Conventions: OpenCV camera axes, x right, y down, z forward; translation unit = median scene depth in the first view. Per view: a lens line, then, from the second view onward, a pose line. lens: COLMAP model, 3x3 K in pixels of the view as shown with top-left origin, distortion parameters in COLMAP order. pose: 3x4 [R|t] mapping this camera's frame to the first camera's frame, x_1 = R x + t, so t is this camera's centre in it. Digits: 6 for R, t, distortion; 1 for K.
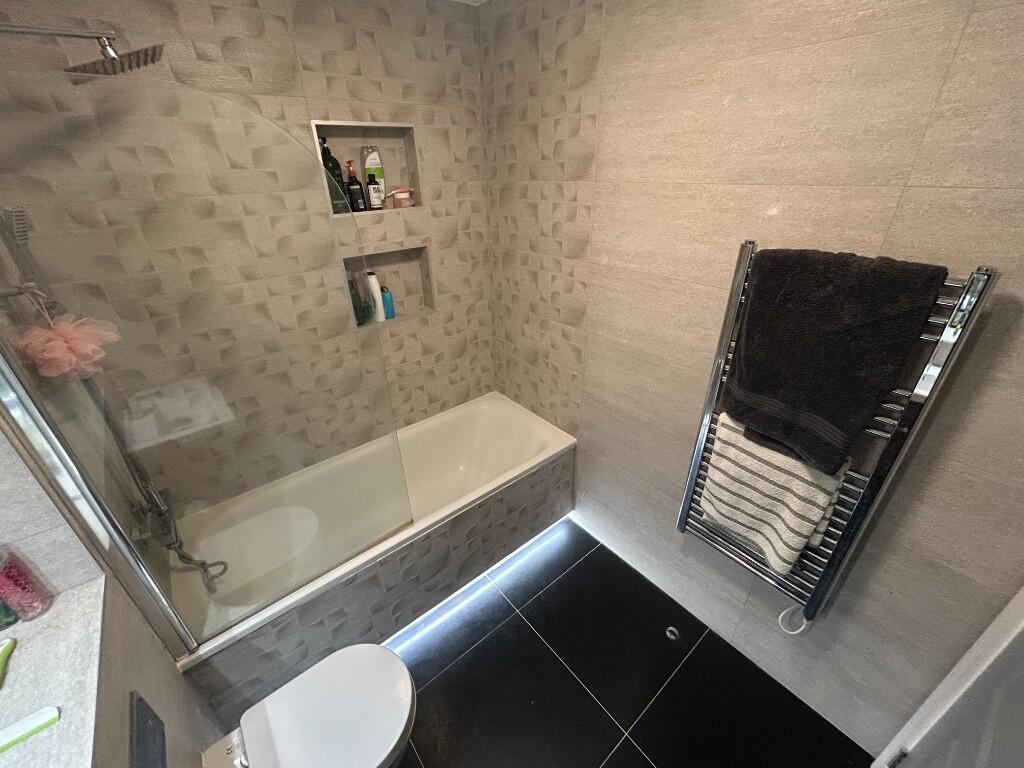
lens RADIAL K [[412.2, 0, 512.0], [0, 412.2, 384.0], [0, 0, 1]] dist [0.001261, 0.001175]
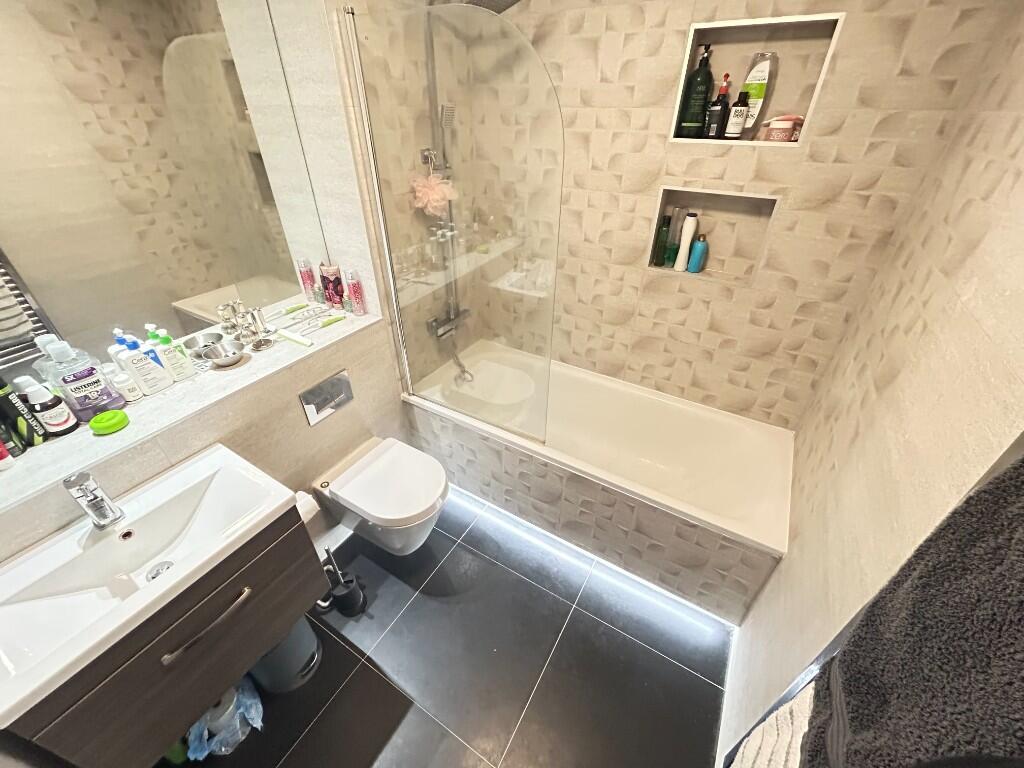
lens RADIAL K [[412.2, 0, 512.0], [0, 412.2, 384.0], [0, 0, 1]] dist [0.001261, 0.001175]
pose [[0.341006, 0.551676, -0.761162, 0.396704], [-0.456663, 0.804953, 0.378827, -0.133575], [0.821690, 0.218412, 0.526424, 0.295572]]
